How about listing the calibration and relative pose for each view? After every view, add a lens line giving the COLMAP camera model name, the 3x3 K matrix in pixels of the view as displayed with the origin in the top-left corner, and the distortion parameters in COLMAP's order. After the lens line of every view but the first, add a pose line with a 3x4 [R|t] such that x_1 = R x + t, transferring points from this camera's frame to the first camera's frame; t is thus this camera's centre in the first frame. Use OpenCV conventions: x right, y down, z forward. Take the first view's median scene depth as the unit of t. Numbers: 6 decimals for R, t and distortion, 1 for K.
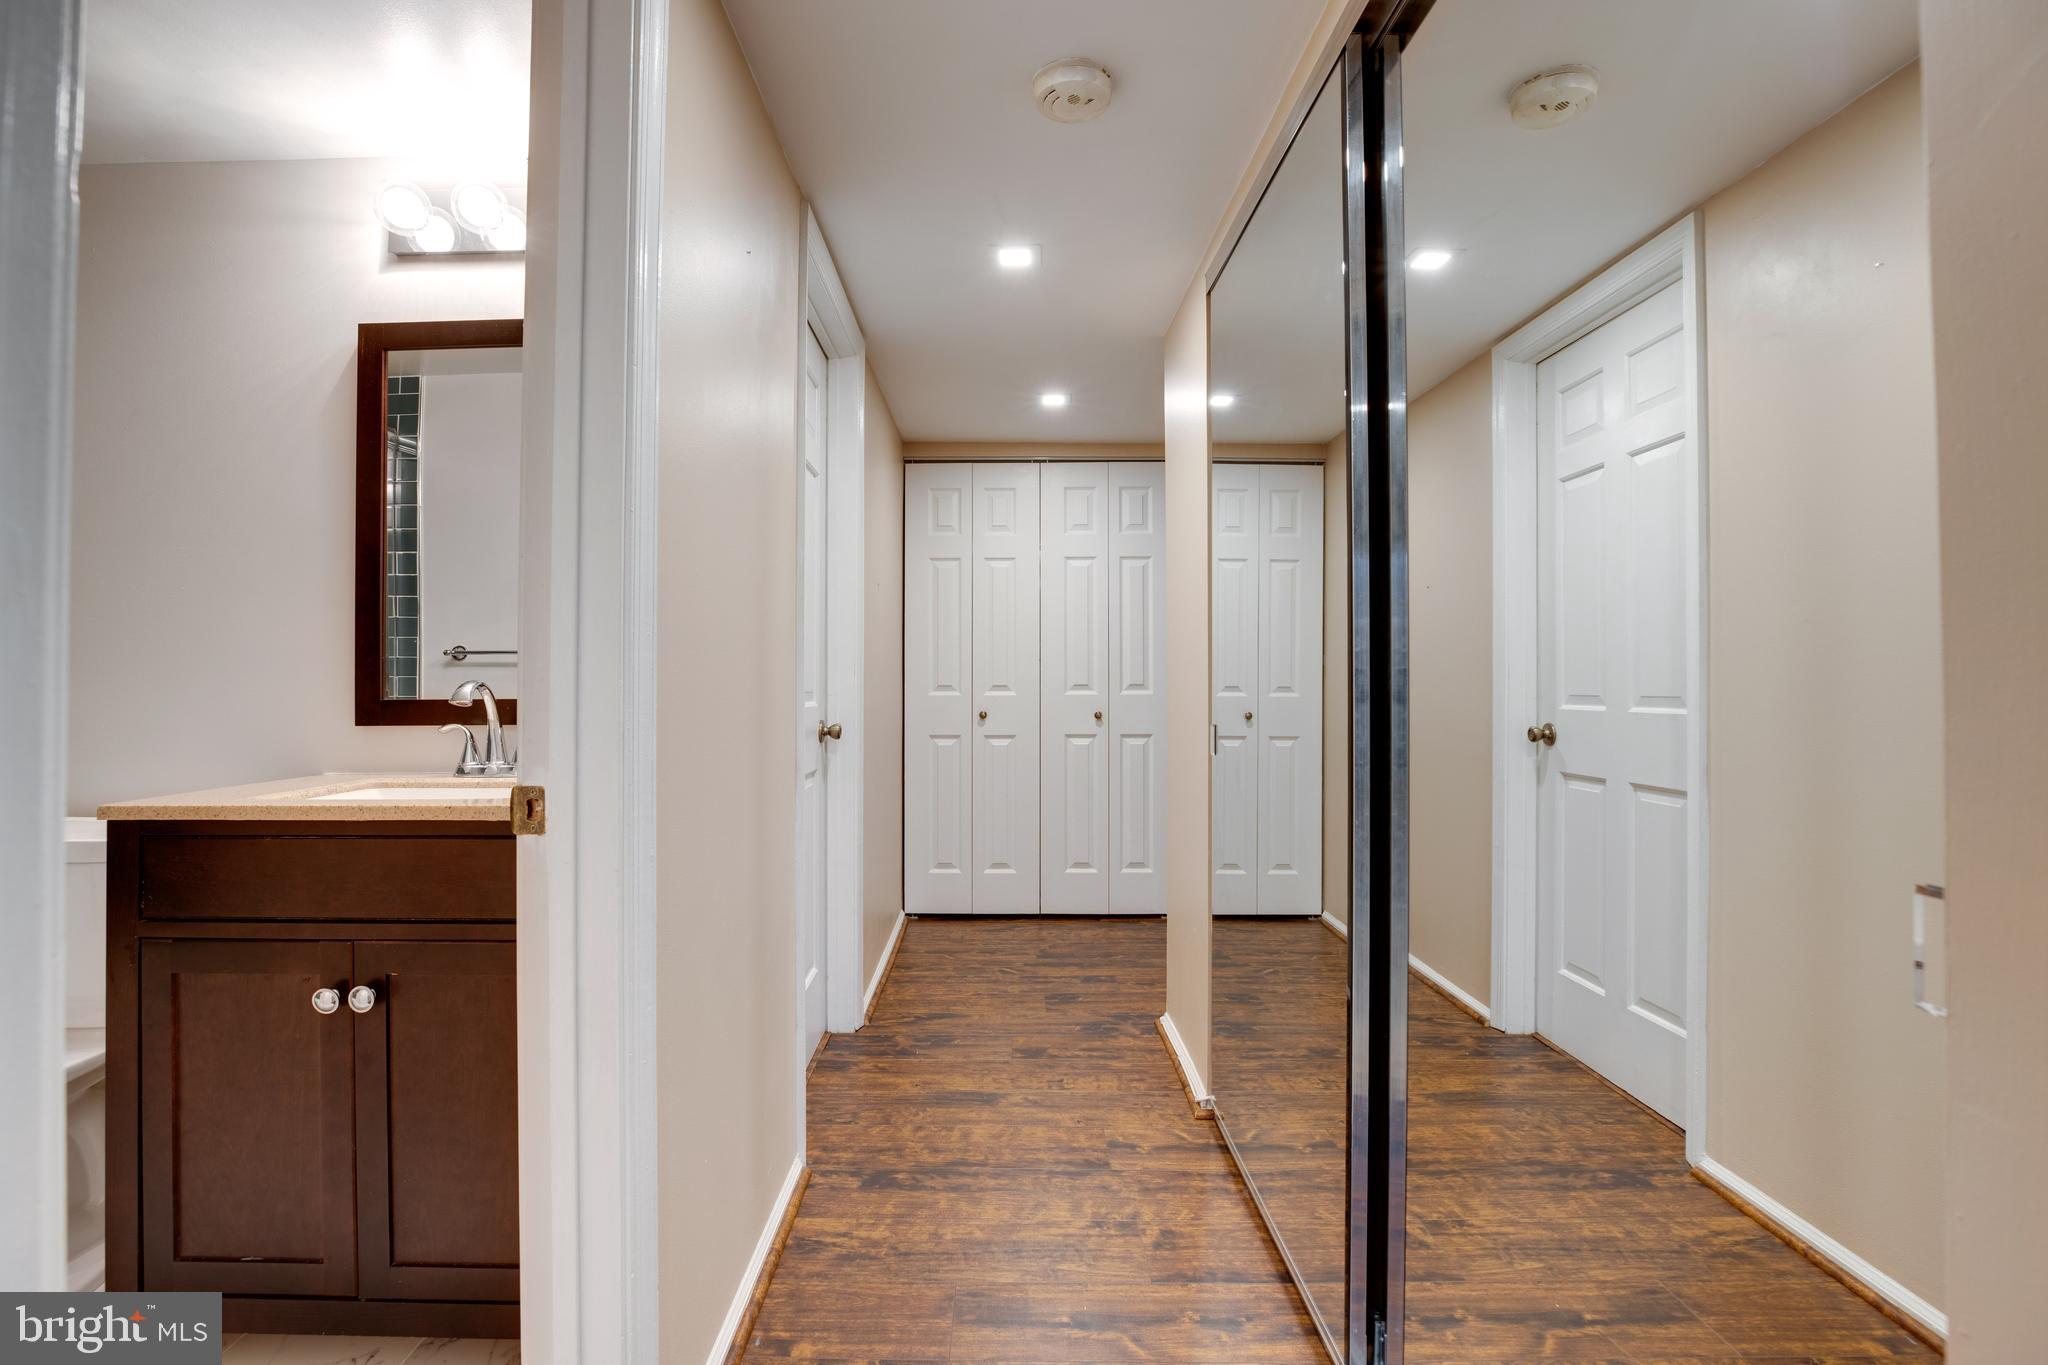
lens RADIAL K [[960.8, 0, 1009.8], [0, 960.8, 669.9], [0, 0, 1]] dist [-0.024163, -0.001054]
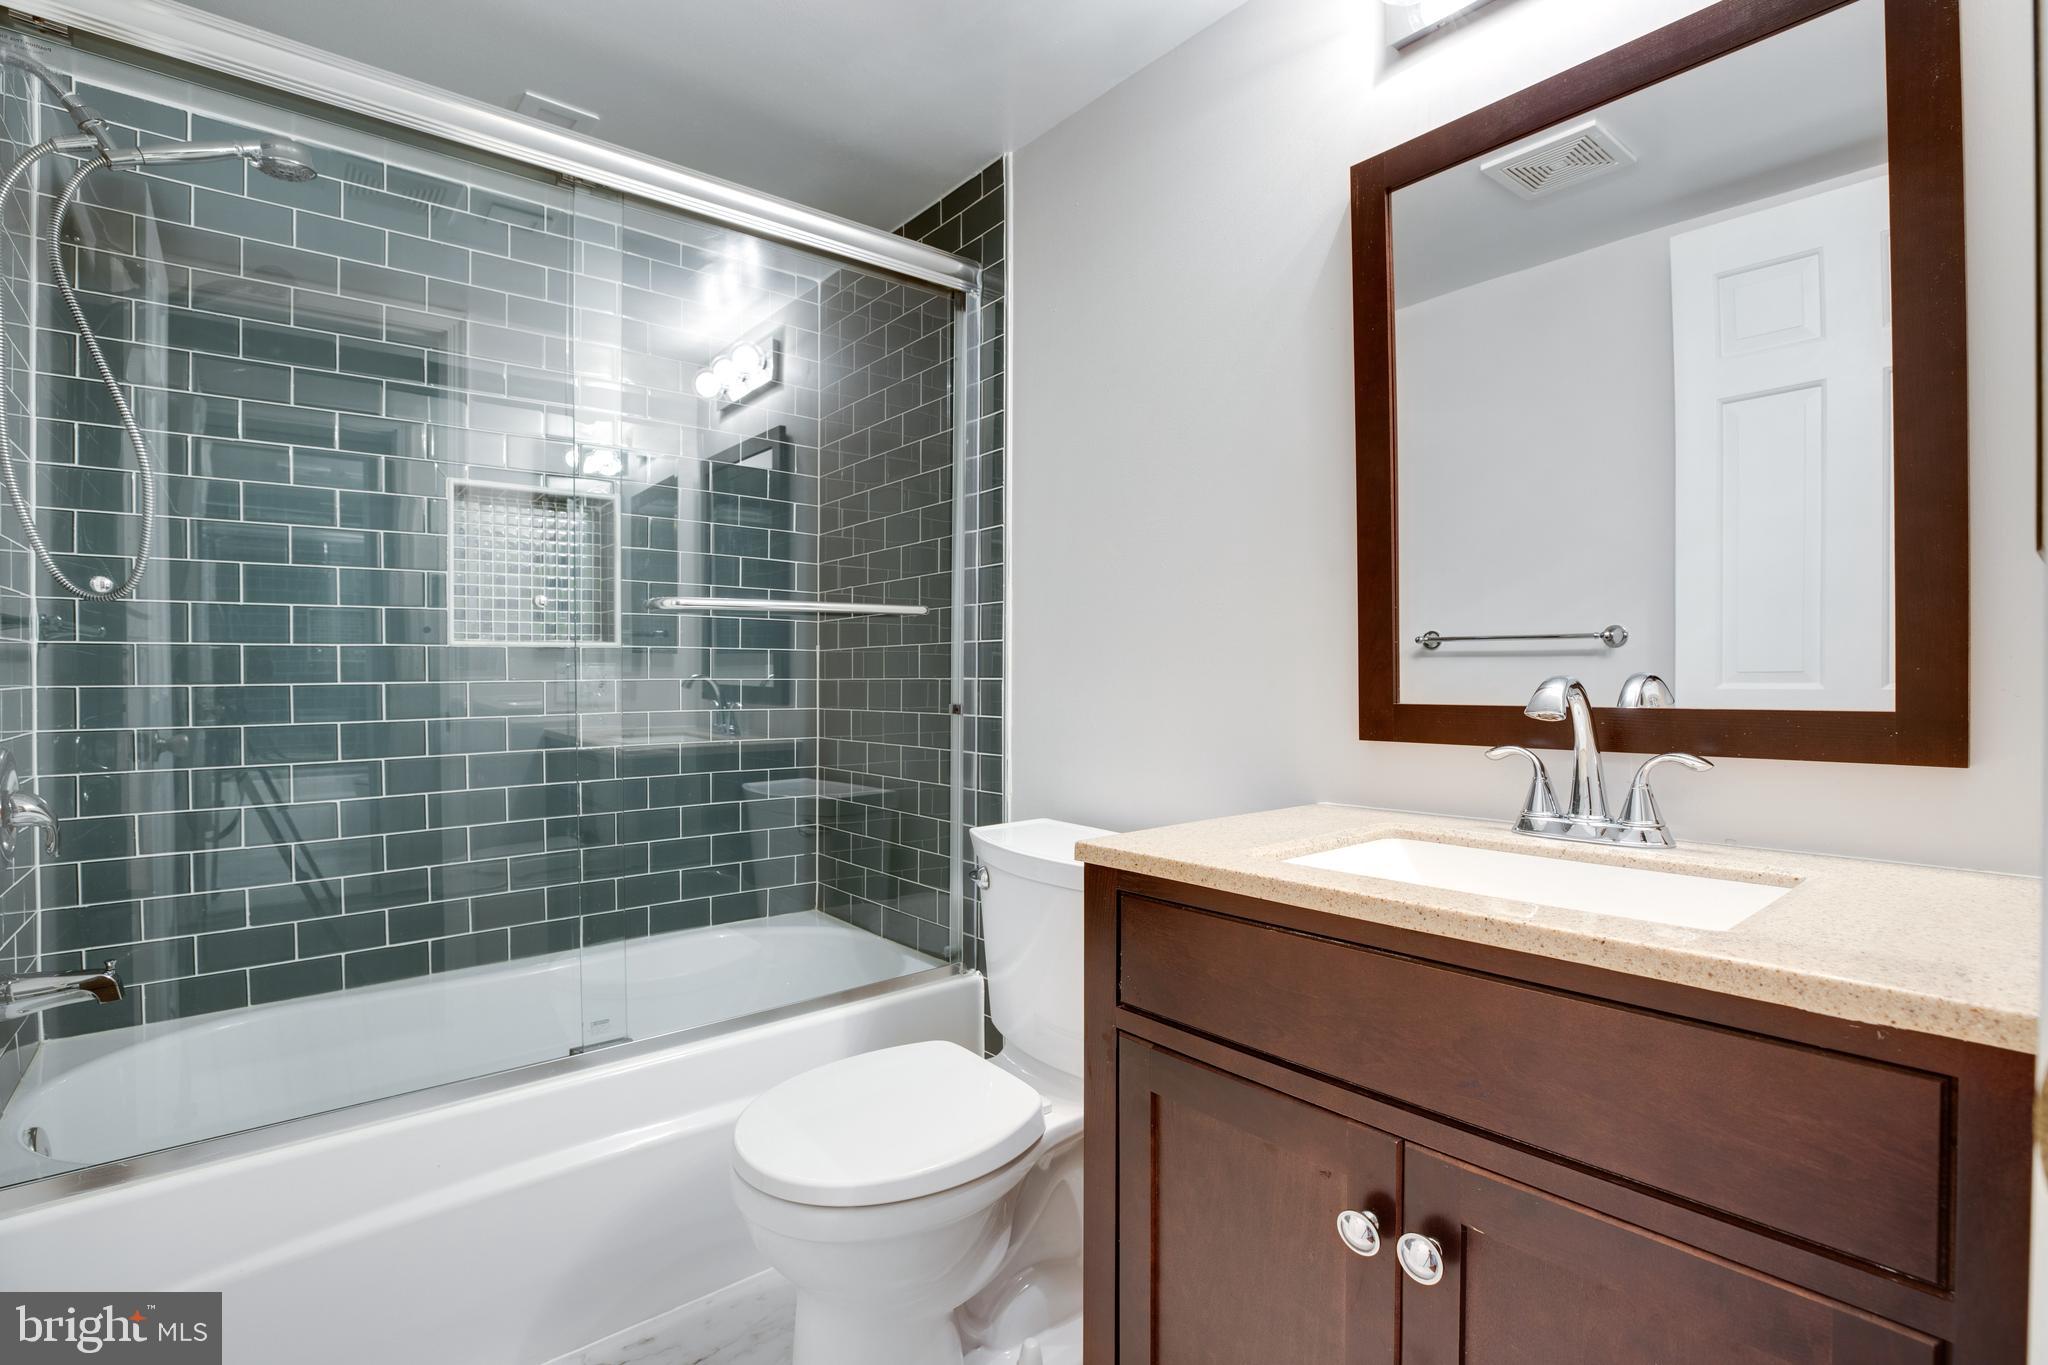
lens RADIAL K [[960.8, 0, 1015.5], [0, 960.8, 678.2], [0, 0, 1]] dist [-0.024163, -0.001054]
pose [[0.642509, 0.001748, -0.766277, -0.324718], [0.010537, 0.999883, 0.011116, 0.003185], [0.766206, -0.015217, 0.642415, 0.370044]]
